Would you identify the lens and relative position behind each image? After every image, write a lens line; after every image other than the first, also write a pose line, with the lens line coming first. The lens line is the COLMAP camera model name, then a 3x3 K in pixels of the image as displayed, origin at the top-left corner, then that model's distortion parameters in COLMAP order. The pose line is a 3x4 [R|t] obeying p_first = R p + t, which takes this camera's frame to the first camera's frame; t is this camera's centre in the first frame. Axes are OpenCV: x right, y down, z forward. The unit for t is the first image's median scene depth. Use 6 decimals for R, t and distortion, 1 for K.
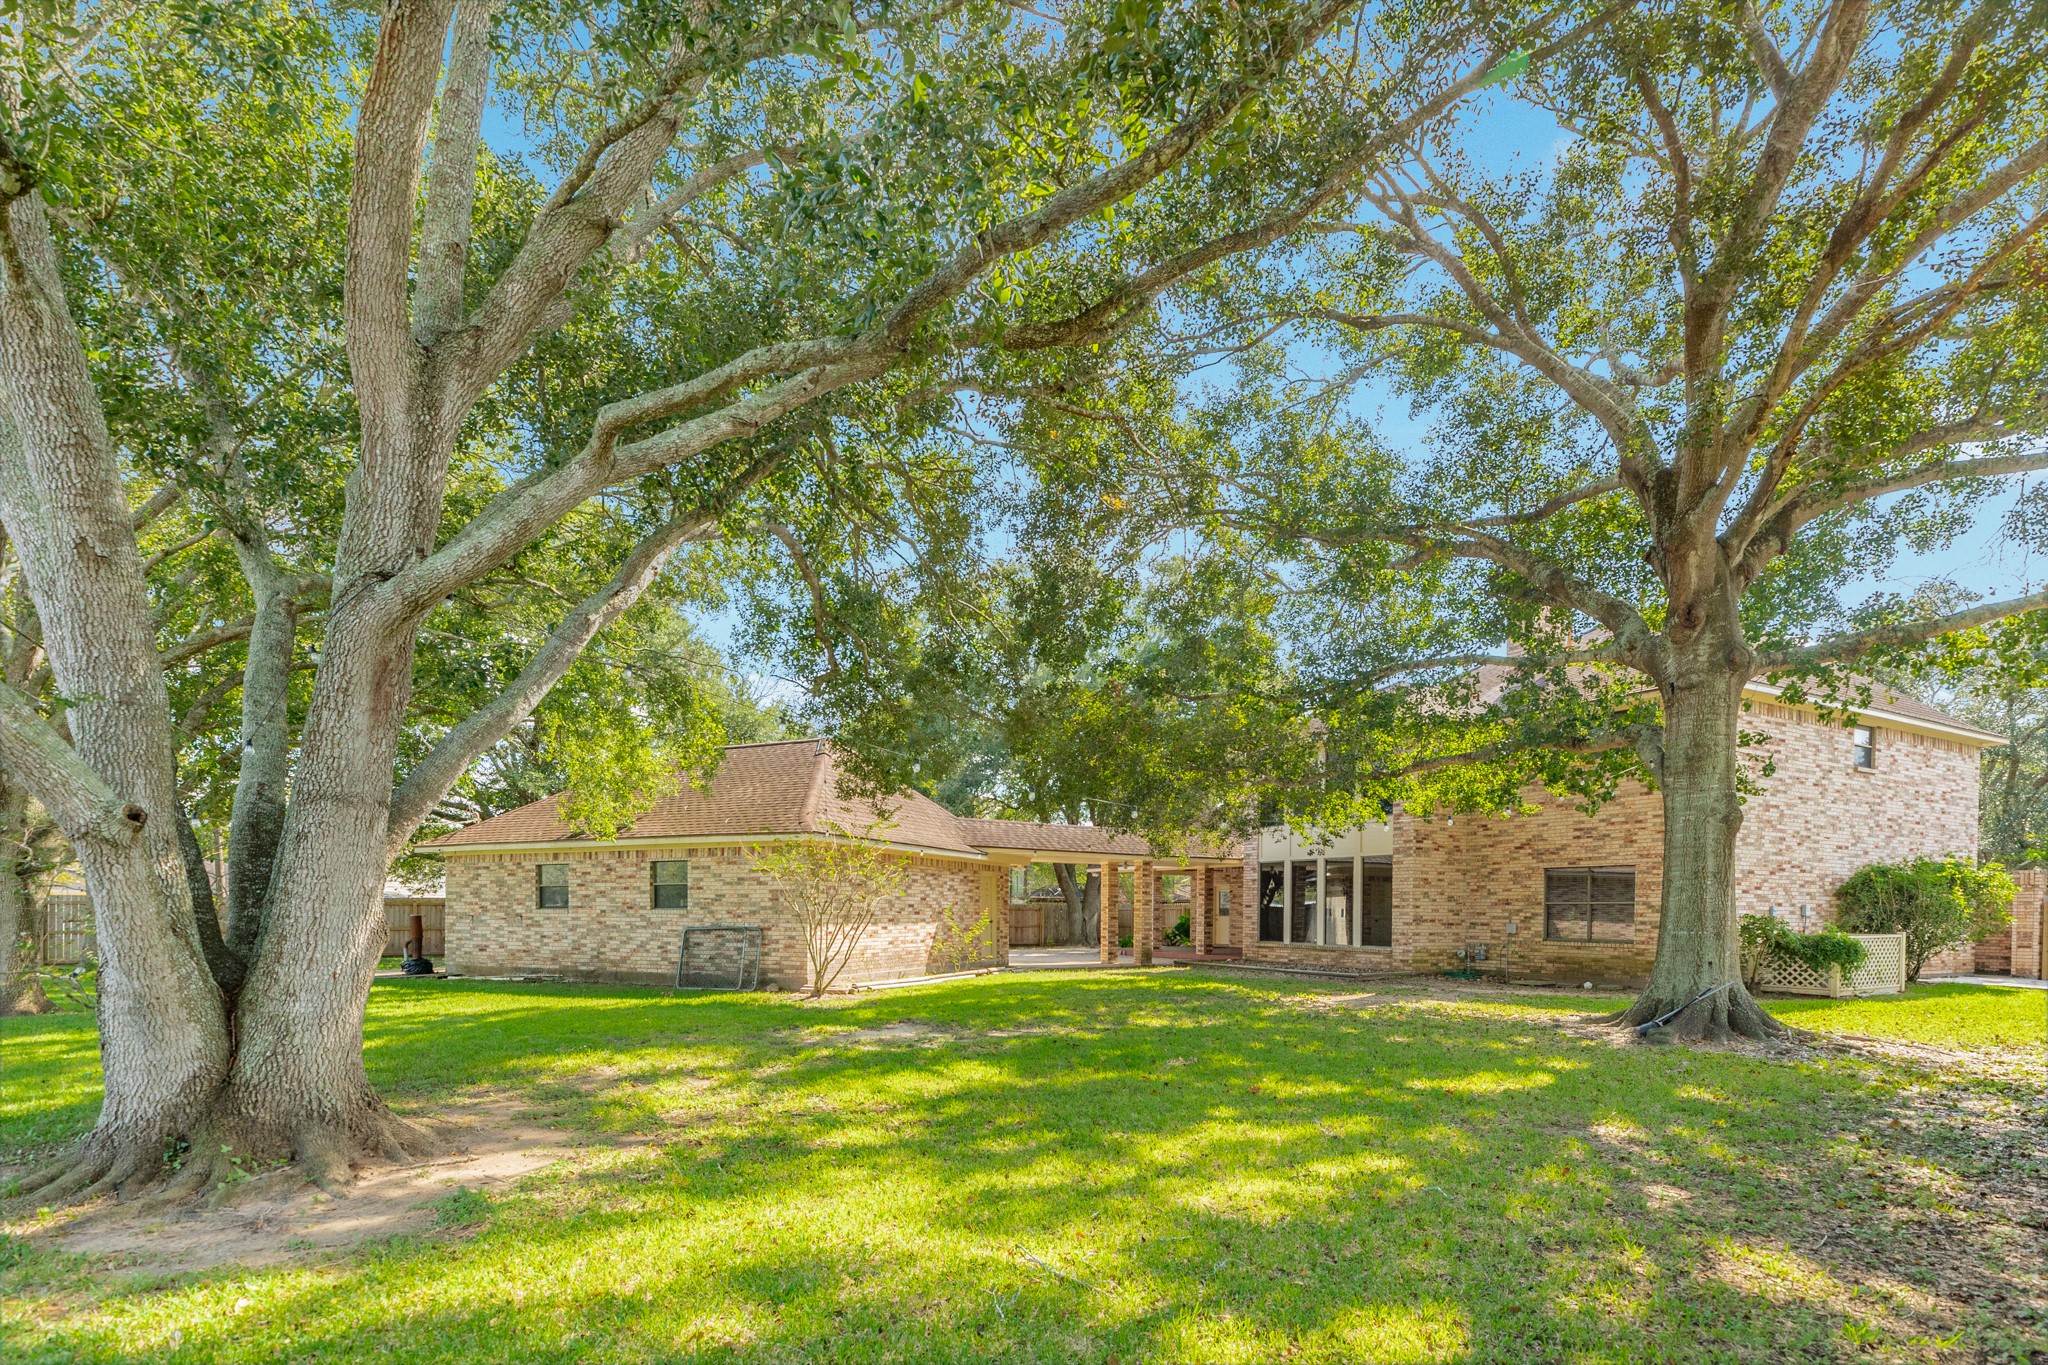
lens RADIAL K [[899.4, 0, 1022.5], [0, 899.4, 748.5], [0, 0, 1]] dist [0.015370, -0.000313]
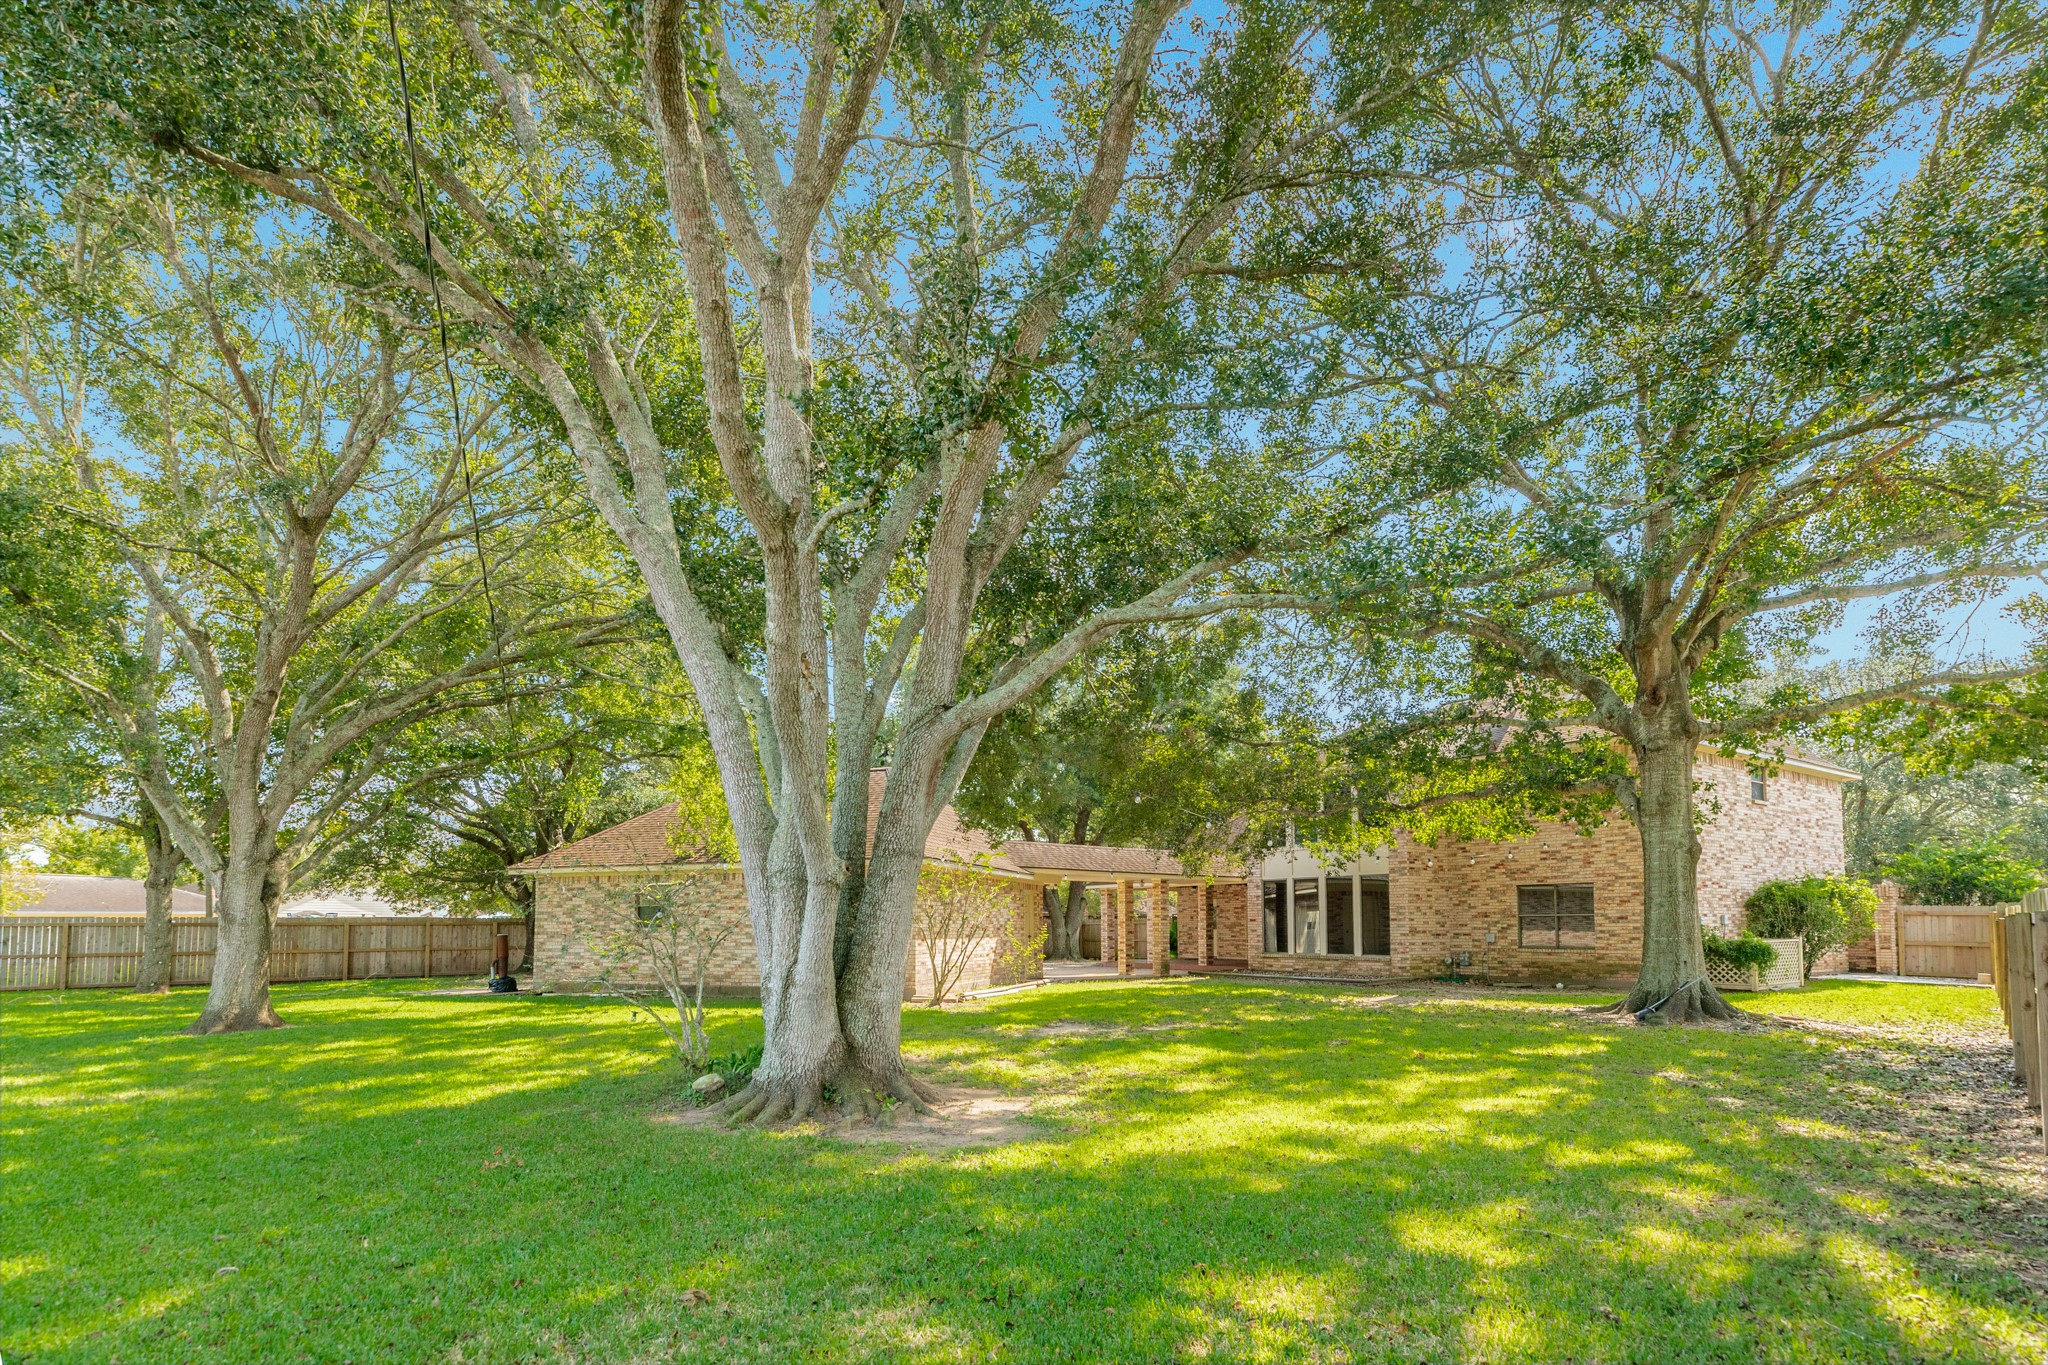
lens RADIAL K [[910.5, 0, 1020.9], [0, 910.5, 685.1], [0, 0, 1]] dist [0.005964, 0.000724]
pose [[0.995673, 0.015673, 0.091599, -0.193121], [-0.008282, 0.996719, -0.080514, -0.028394], [-0.092561, 0.079407, 0.992536, -0.150300]]
